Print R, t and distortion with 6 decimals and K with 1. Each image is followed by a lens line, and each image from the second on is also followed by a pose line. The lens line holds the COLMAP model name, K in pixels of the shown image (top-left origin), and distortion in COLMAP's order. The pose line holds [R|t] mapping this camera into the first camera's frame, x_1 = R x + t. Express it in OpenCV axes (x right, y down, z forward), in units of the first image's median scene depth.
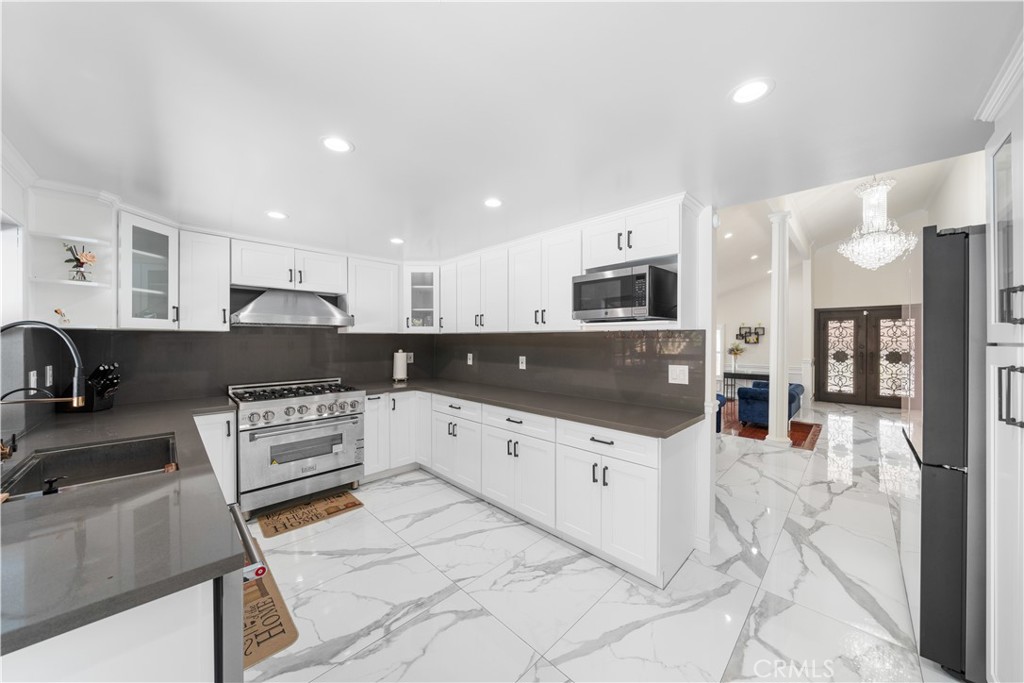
lens RADIAL K [[353.6, 0, 504.7], [0, 353.6, 339.5], [0, 0, 1]] dist [-0.003300, -0.001090]
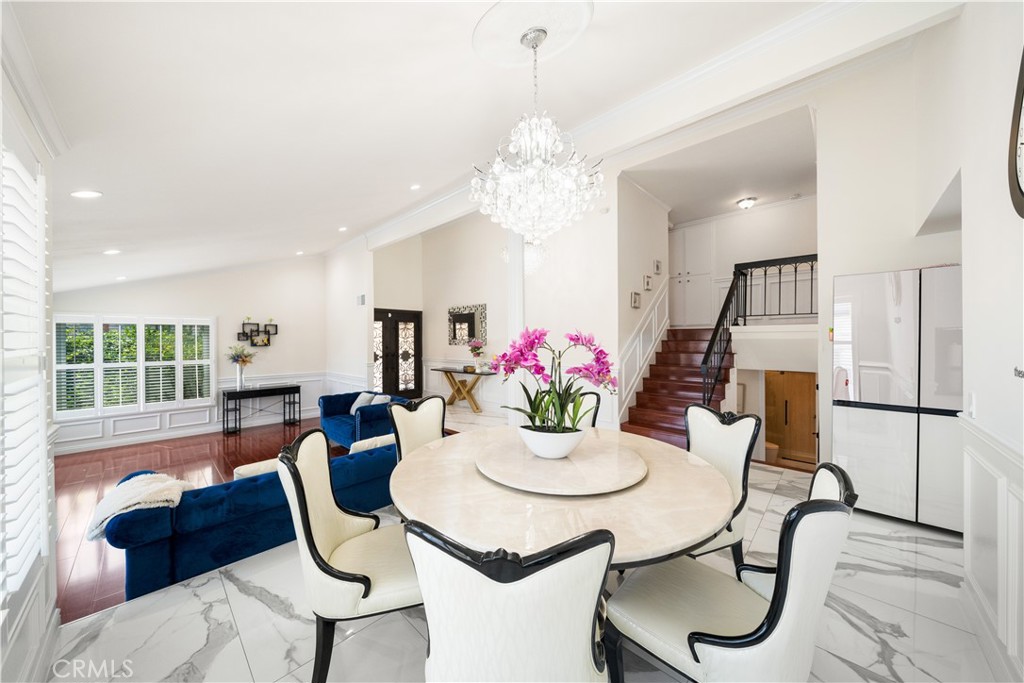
lens RADIAL K [[353.6, 0, 515.5], [0, 353.6, 346.9], [0, 0, 1]] dist [-0.003300, -0.001090]
pose [[-0.028451, -0.017889, 0.999435, -0.044898], [0.005386, 0.999823, 0.018050, 0.003180], [-0.999581, 0.005897, -0.028350, 0.673131]]
